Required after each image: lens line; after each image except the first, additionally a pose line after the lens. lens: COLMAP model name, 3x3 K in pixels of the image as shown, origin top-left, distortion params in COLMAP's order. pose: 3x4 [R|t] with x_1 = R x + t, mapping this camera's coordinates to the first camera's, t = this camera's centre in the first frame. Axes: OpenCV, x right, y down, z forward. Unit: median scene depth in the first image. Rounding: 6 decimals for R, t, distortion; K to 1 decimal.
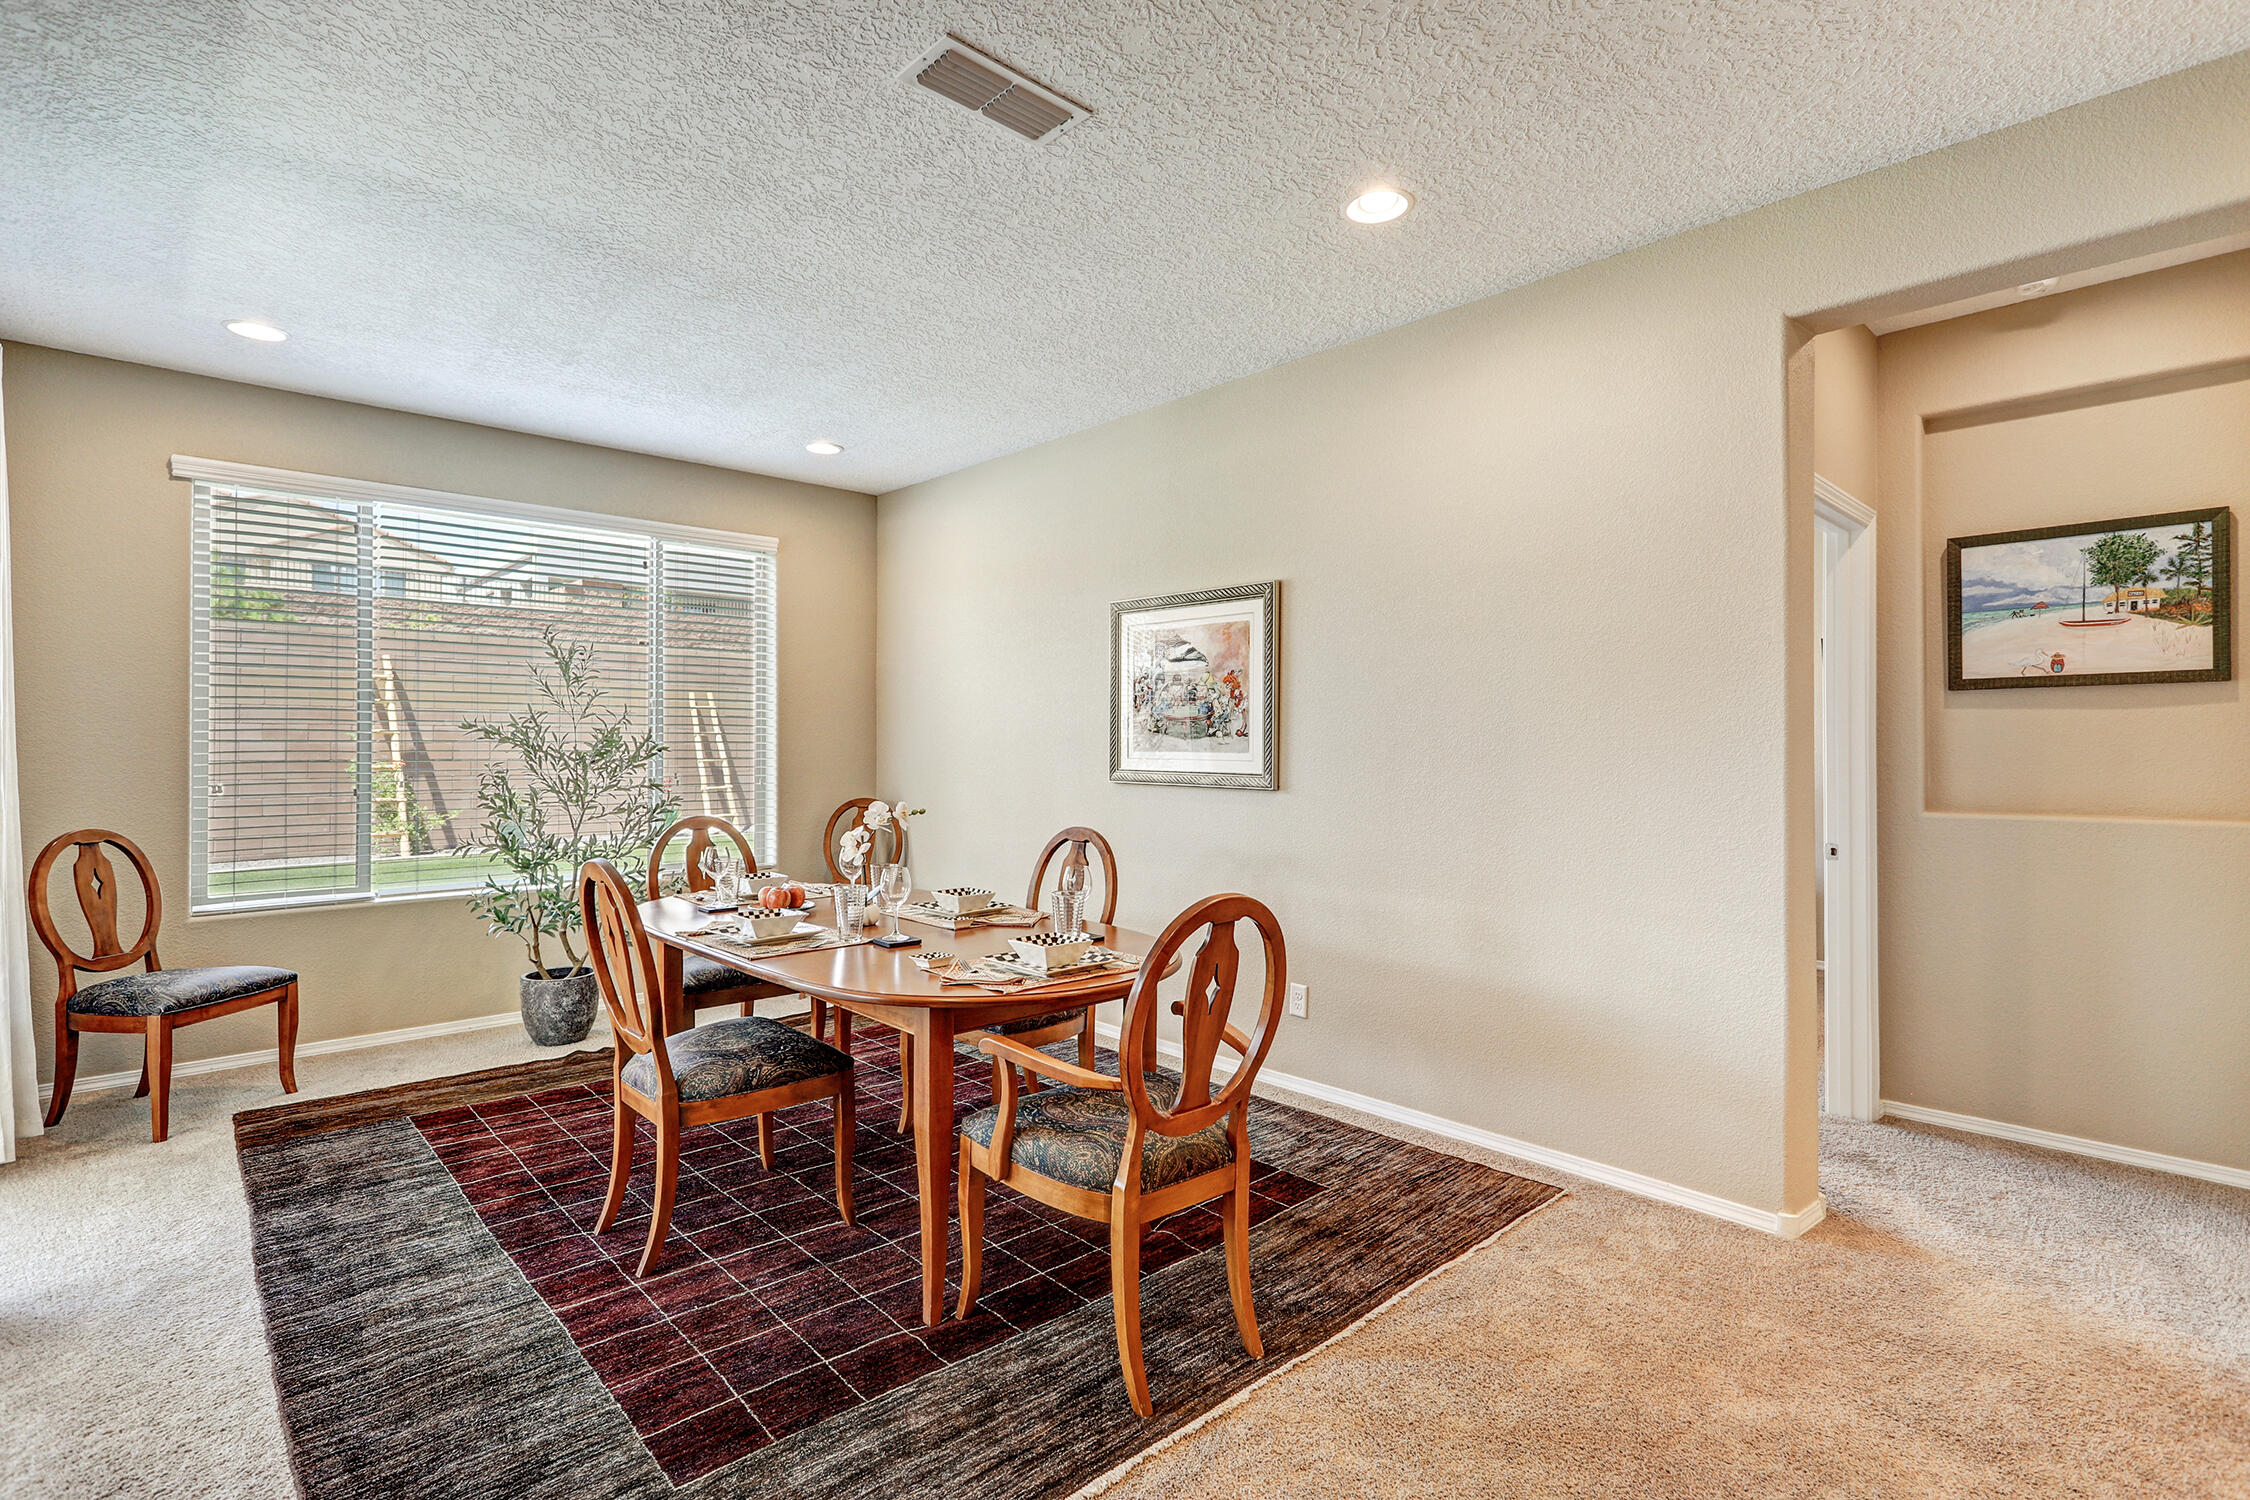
lens RADIAL K [[1070.7, 0, 1130.6], [0, 1070.7, 741.7], [0, 0, 1]] dist [0.003900, 0.000365]
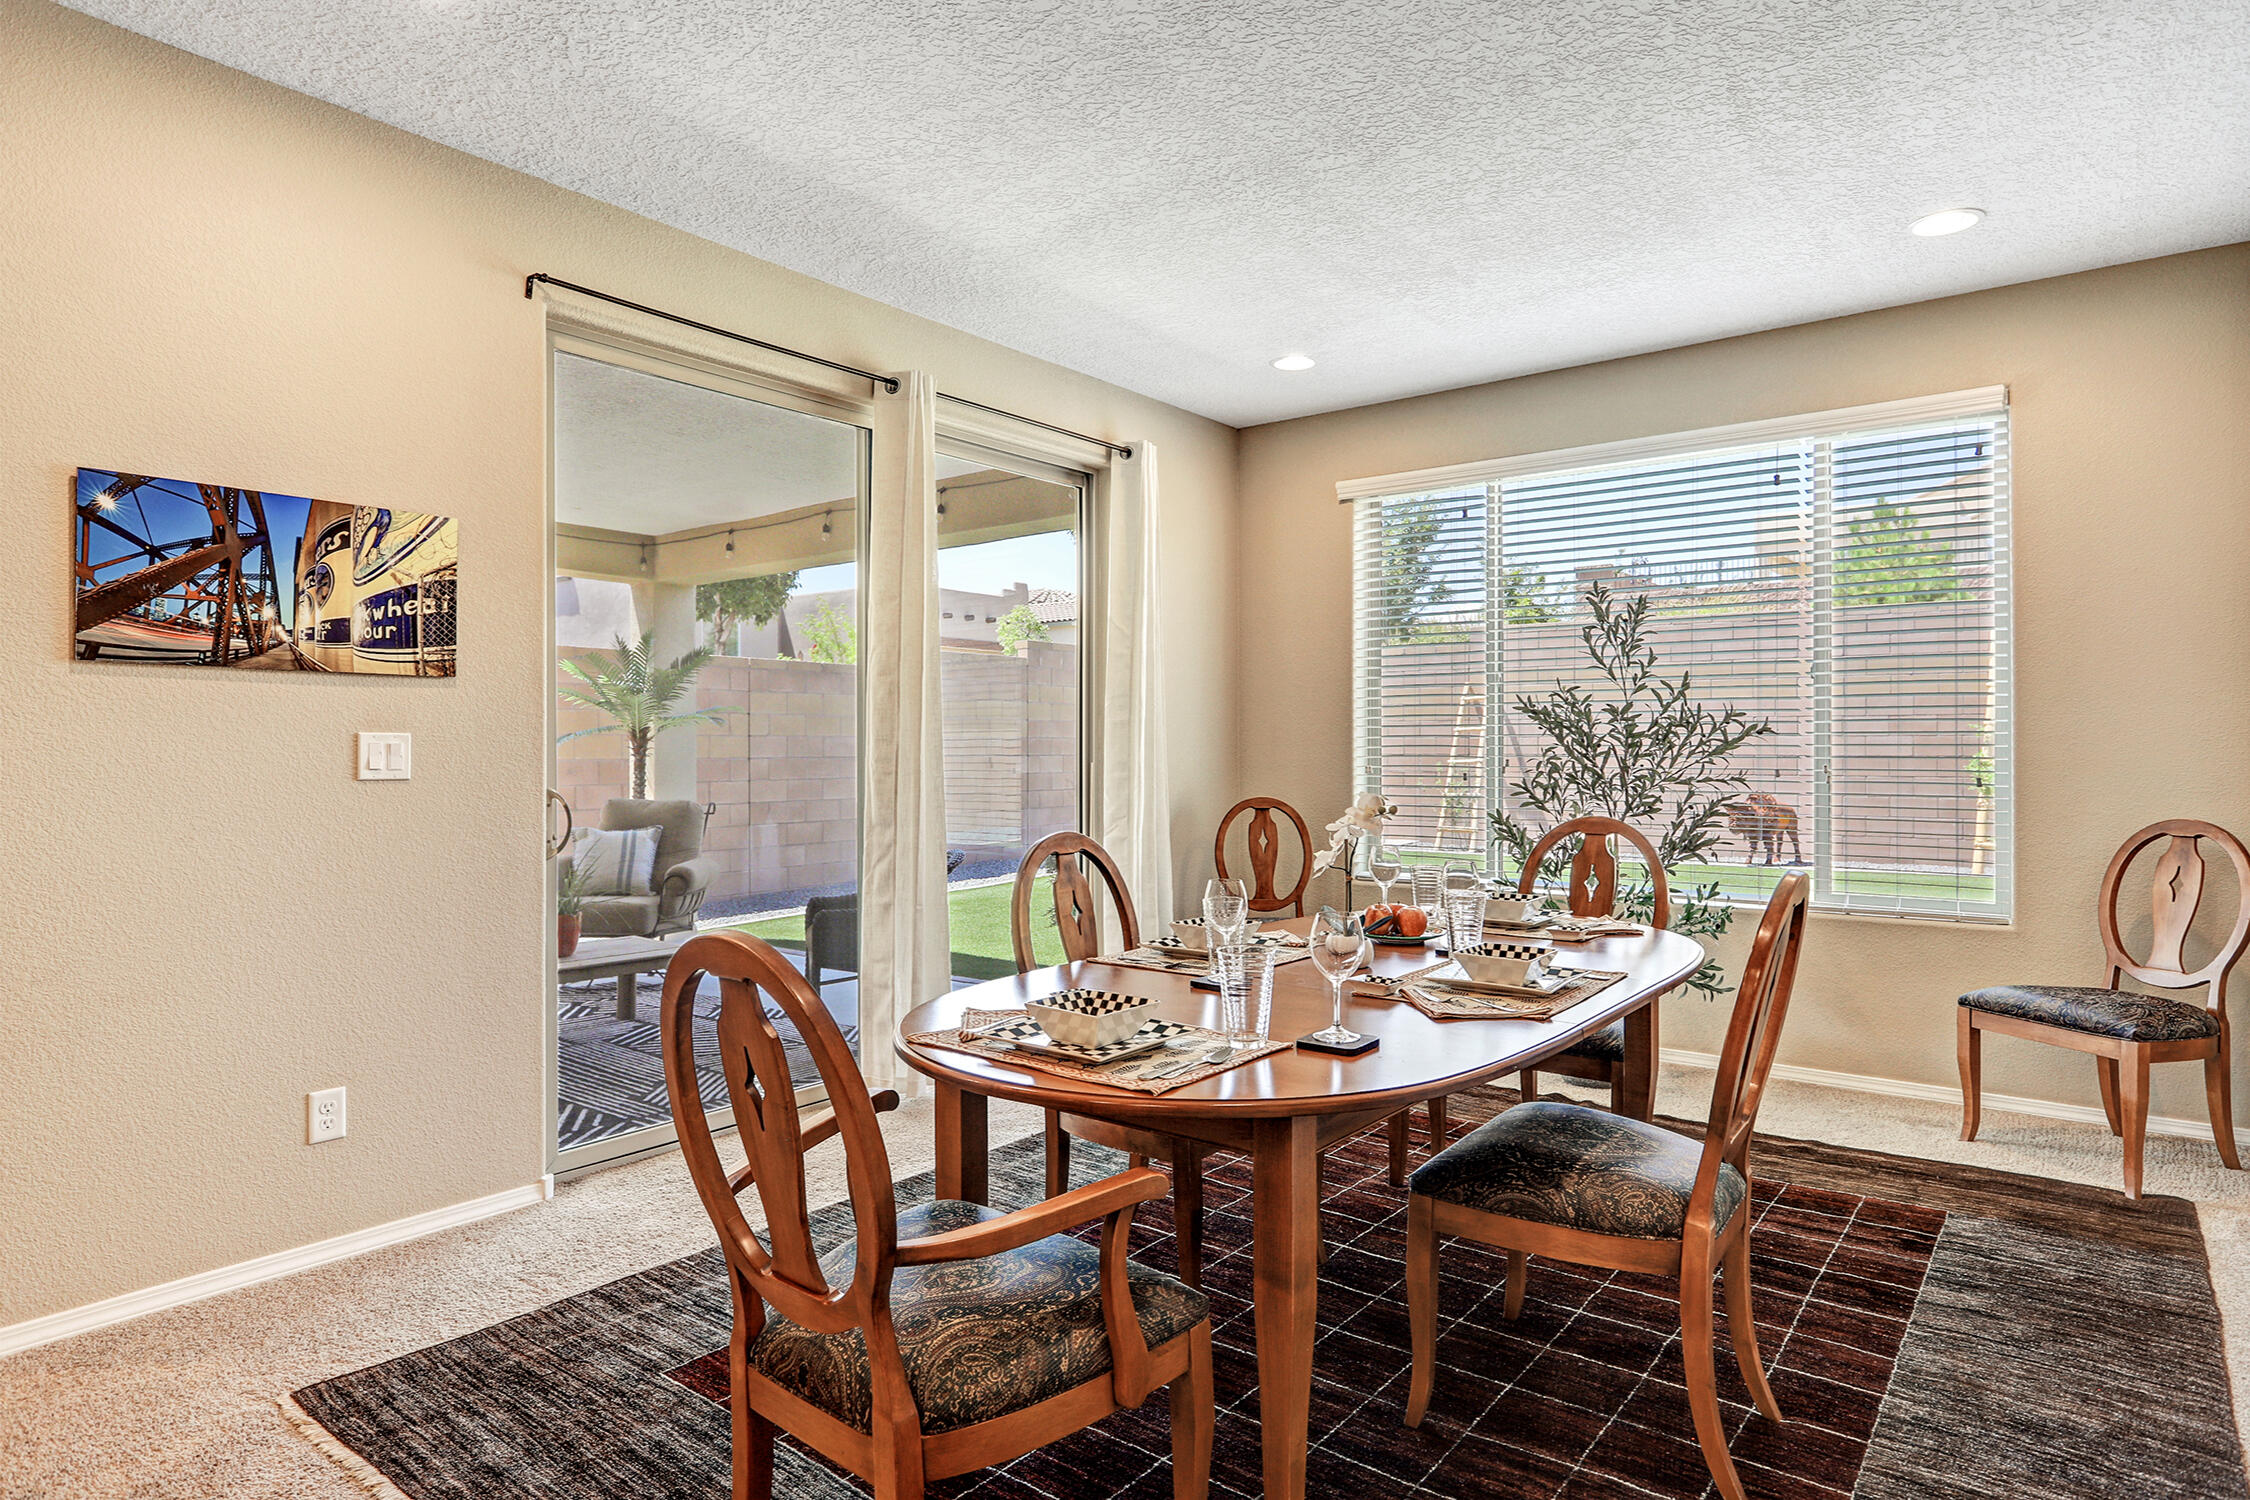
lens RADIAL K [[1248.6, 0, 1131.8], [0, 1248.6, 745.8], [0, 0, 1]] dist [0.001440, 0.003614]
pose [[0.141478, 0.000903, -0.989941, 0.461974], [-0.005759, 0.999983, 0.000089, 0.022834], [0.989925, 0.005689, 0.141481, 0.640225]]
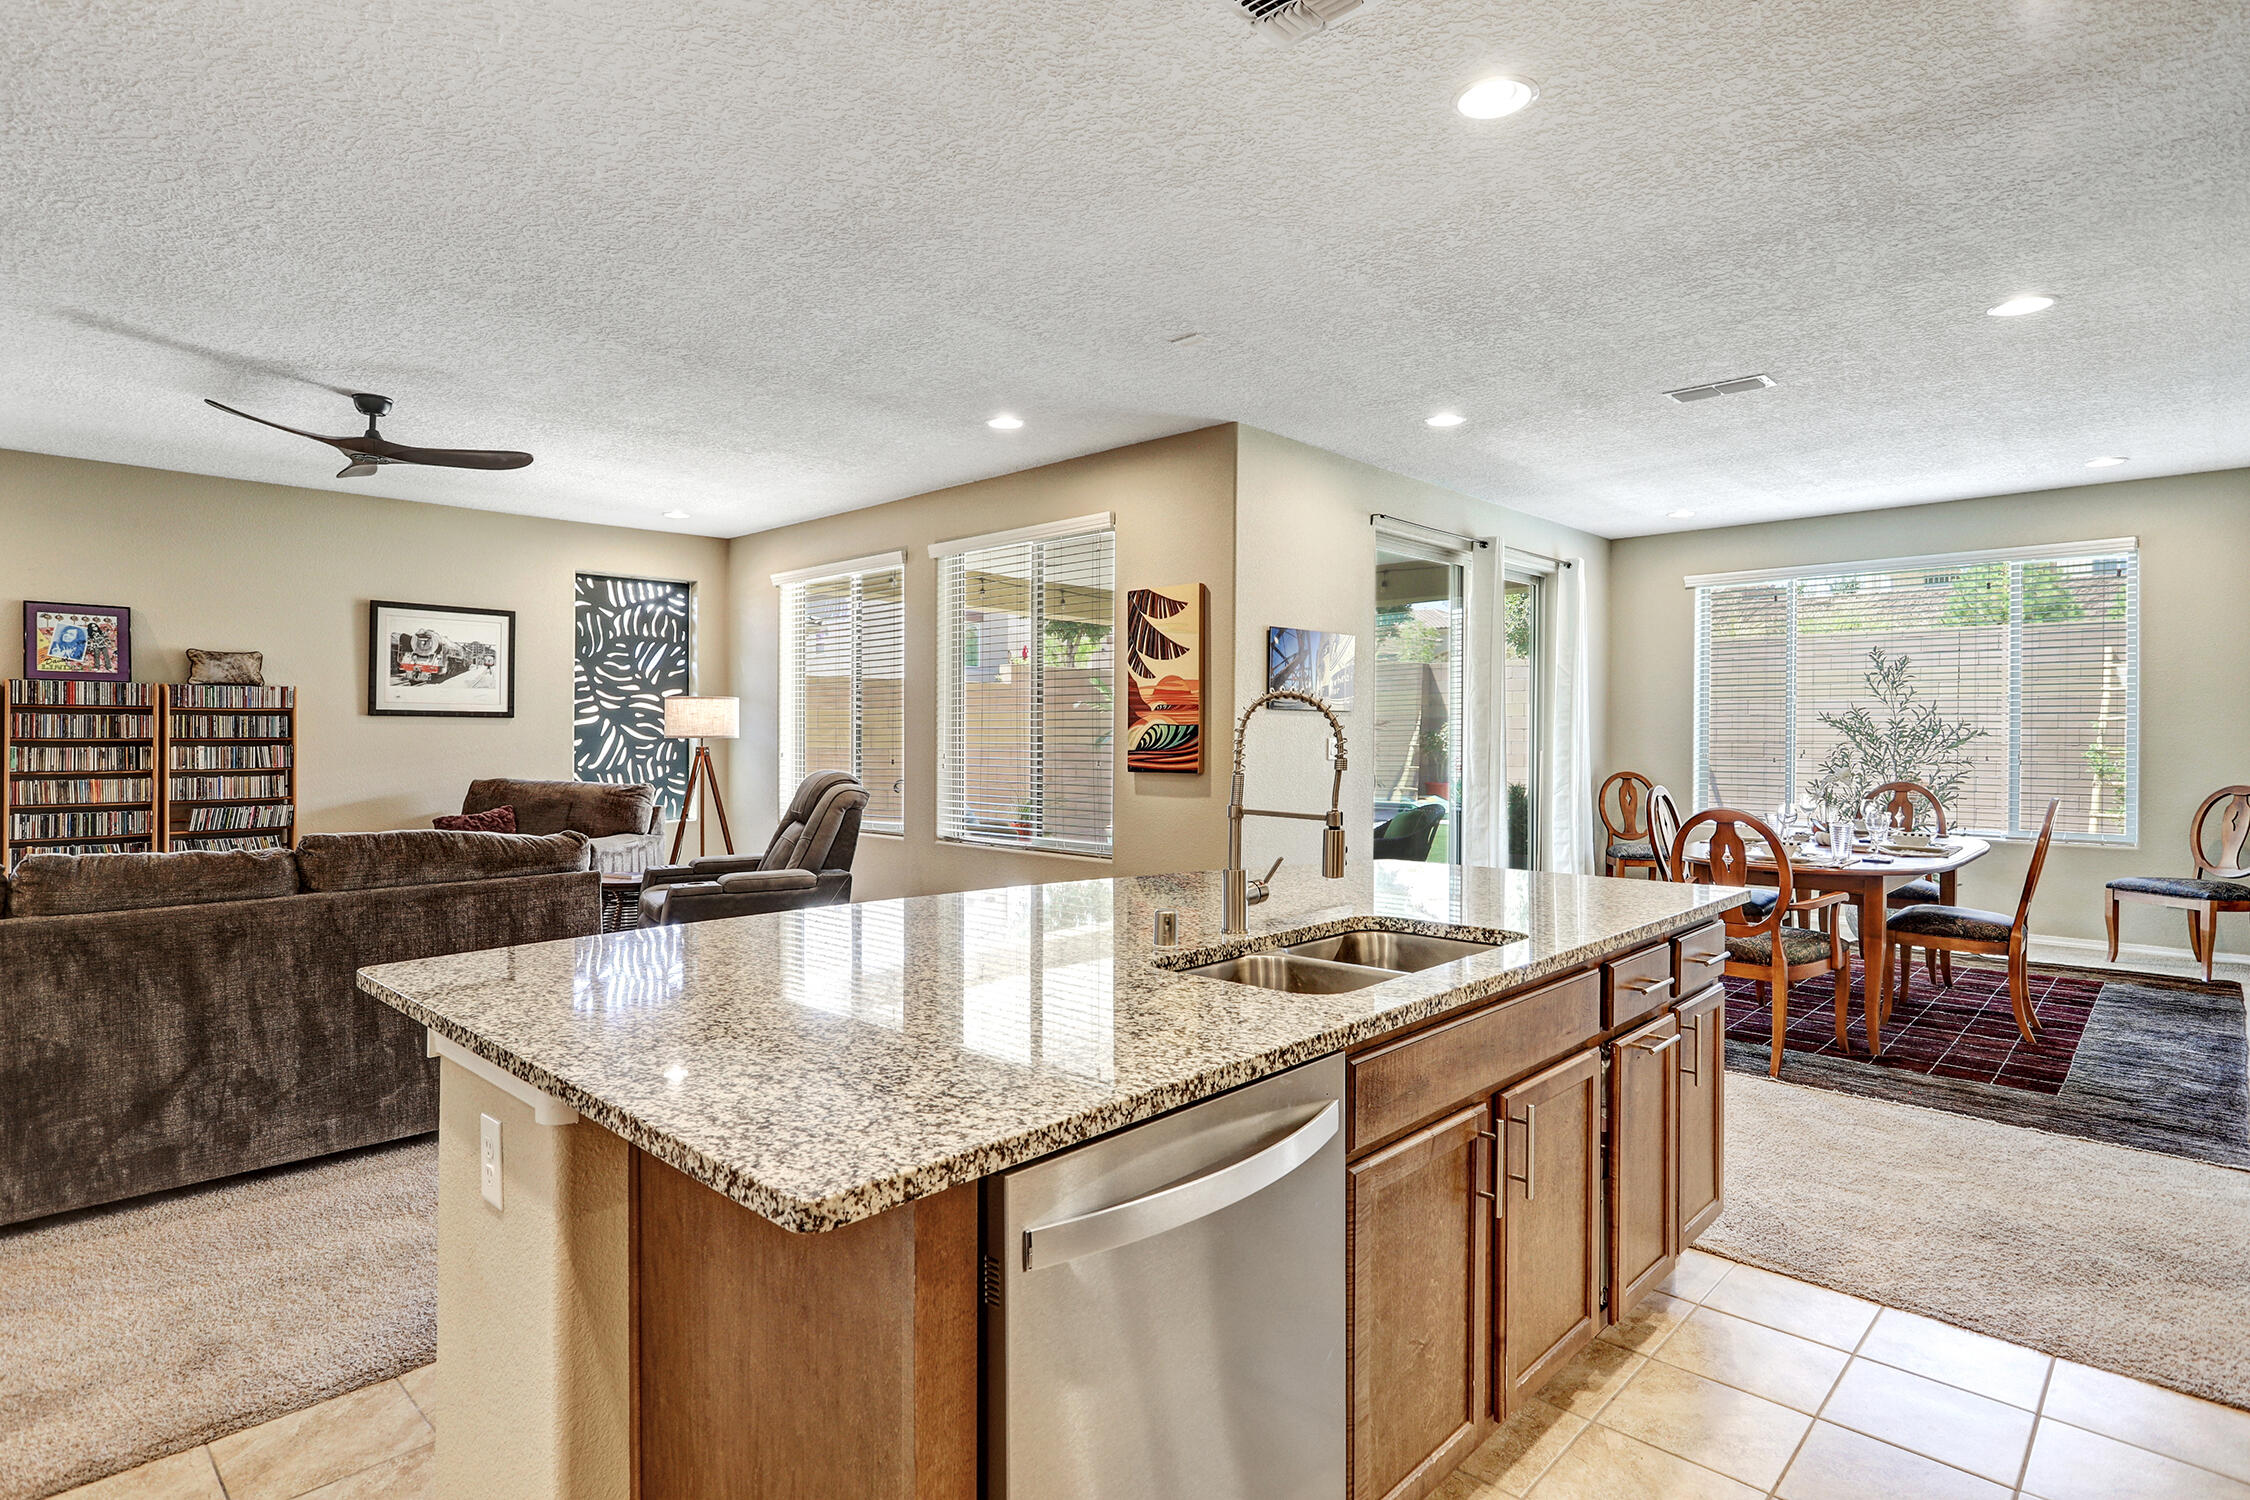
lens RADIAL K [[1183.0, 0, 1134.9], [0, 1183.0, 742.4], [0, 0, 1]] dist [0.013488, -0.002103]
pose [[0.072034, 0.009803, -0.997354, 1.202077], [-0.006775, 0.999933, 0.009339, 0.010160], [0.997379, 0.006084, 0.072095, -0.108765]]
